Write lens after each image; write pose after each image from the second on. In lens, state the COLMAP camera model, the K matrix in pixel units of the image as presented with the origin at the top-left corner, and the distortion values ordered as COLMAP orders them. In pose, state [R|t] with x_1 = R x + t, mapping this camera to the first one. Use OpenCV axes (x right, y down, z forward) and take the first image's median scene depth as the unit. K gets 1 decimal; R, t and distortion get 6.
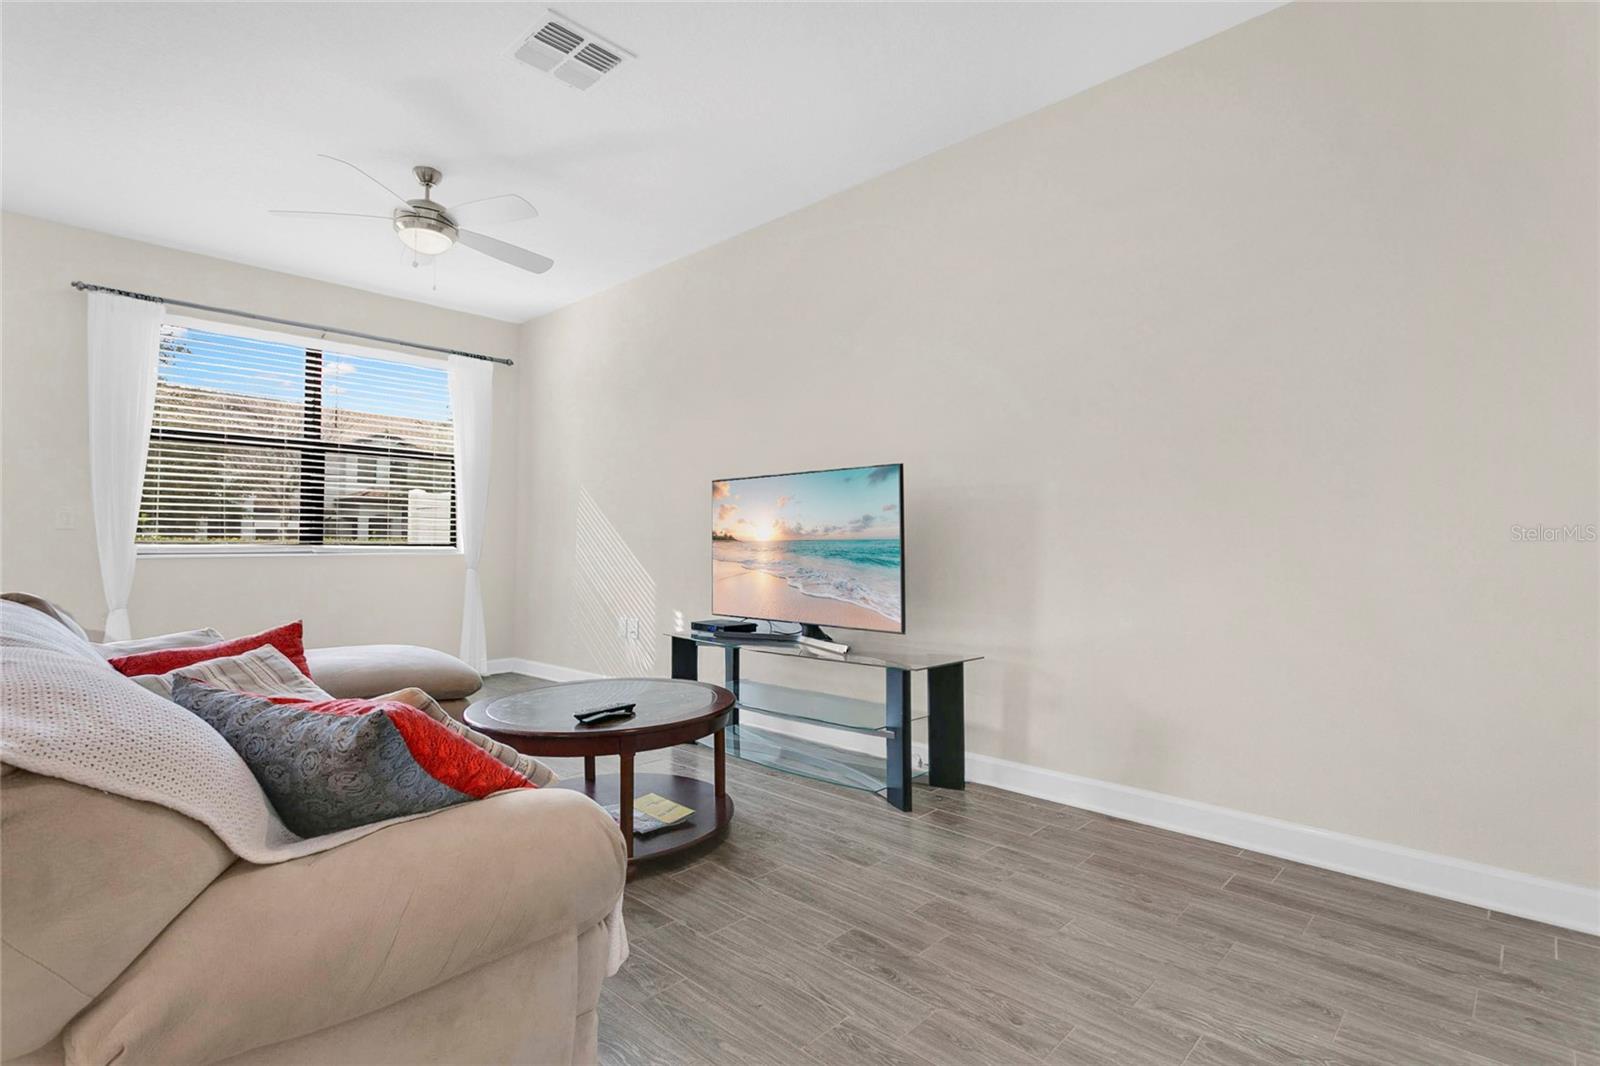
lens RADIAL K [[795.5, 0, 800.0], [0, 795.5, 533.0], [0, 0, 1]] dist [0.004975, 0.000077]
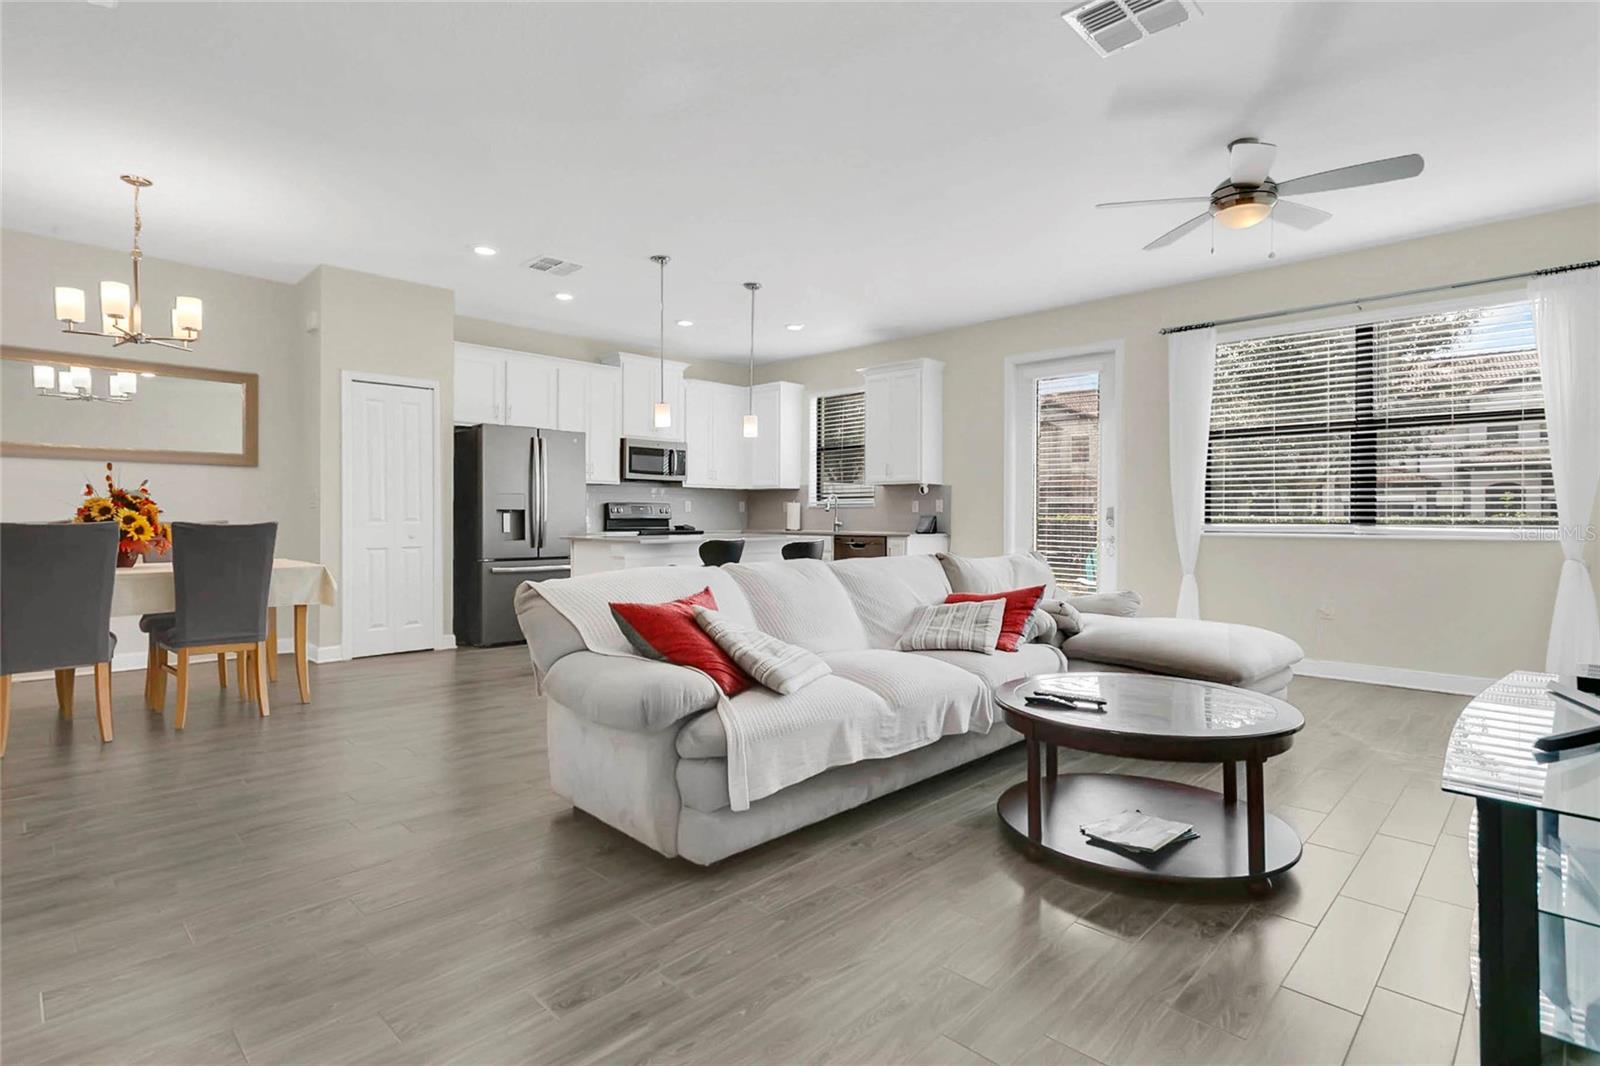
lens RADIAL K [[764.7, 0, 800.0], [0, 764.7, 533.0], [0, 0, 1]] dist [0.004216, 0.000744]
pose [[0.014194, 0.018437, -0.999729, 0.452960], [0.016432, 0.999691, 0.018669, -0.007890], [0.999764, -0.016692, 0.013887, 0.433654]]
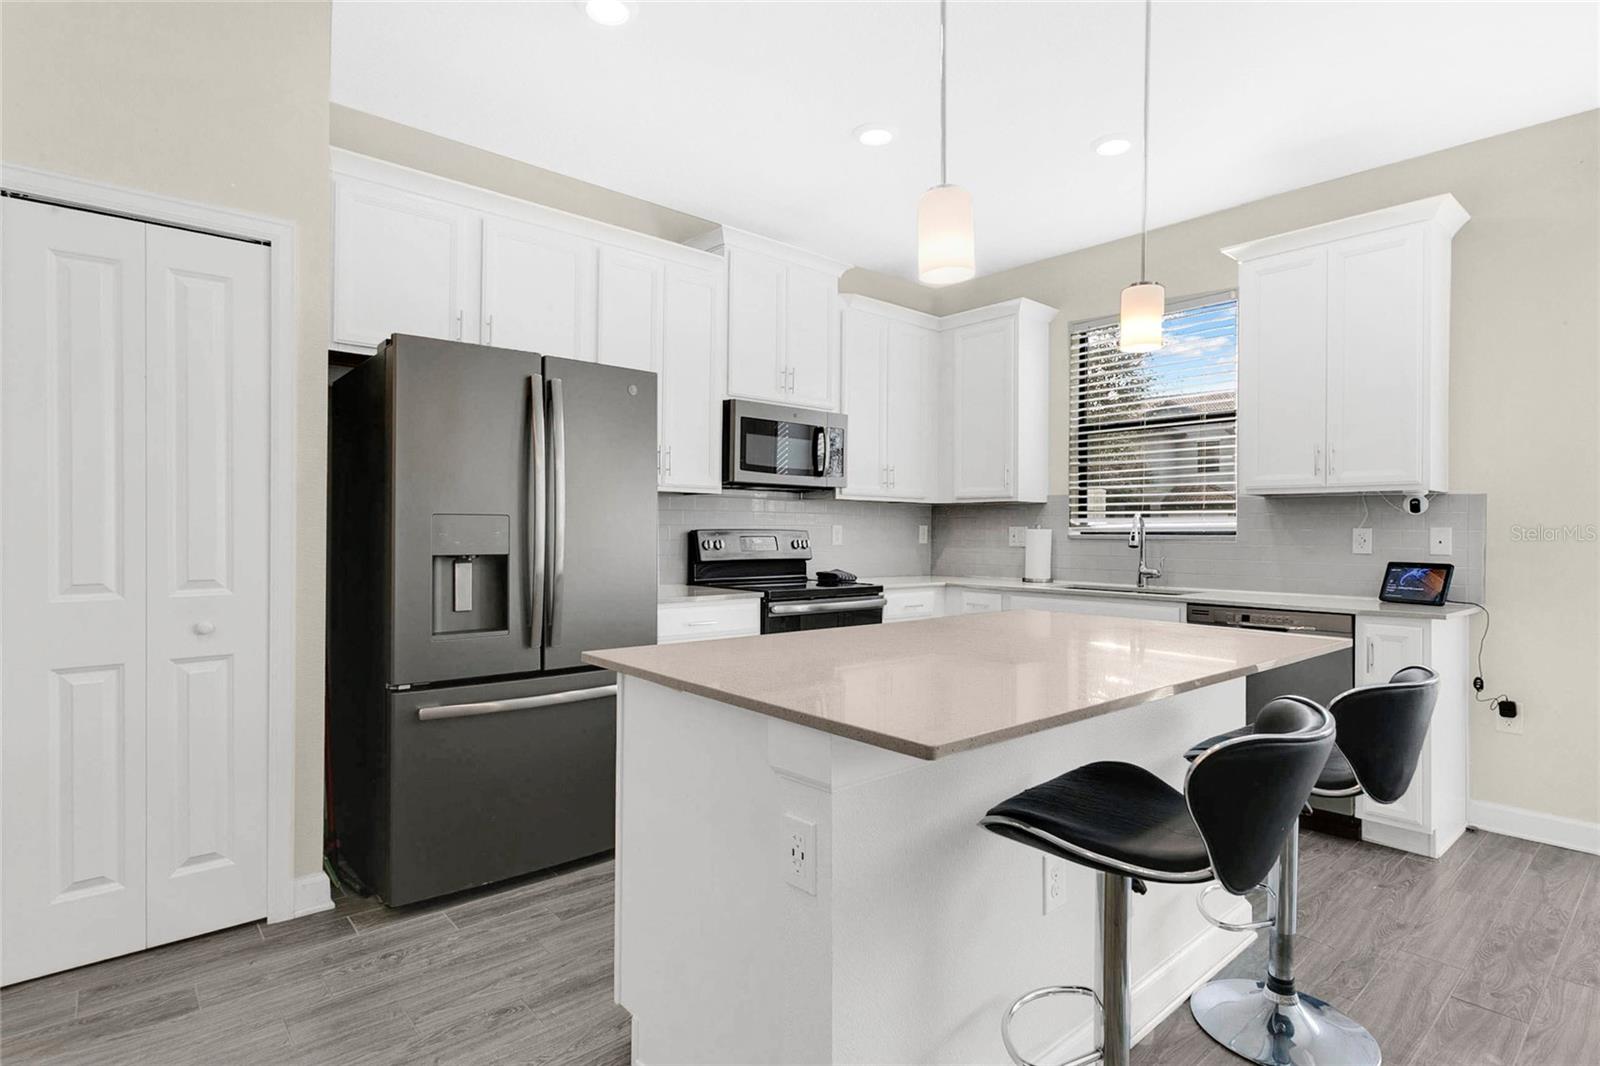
lens RADIAL K [[795.5, 0, 800.0], [0, 795.5, 533.0], [0, 0, 1]] dist [0.004975, 0.000077]
pose [[-0.070122, -0.001826, -0.997537, -0.576012], [0.014278, 0.999894, -0.002834, -0.051837], [0.997436, -0.014442, -0.070089, 0.154143]]
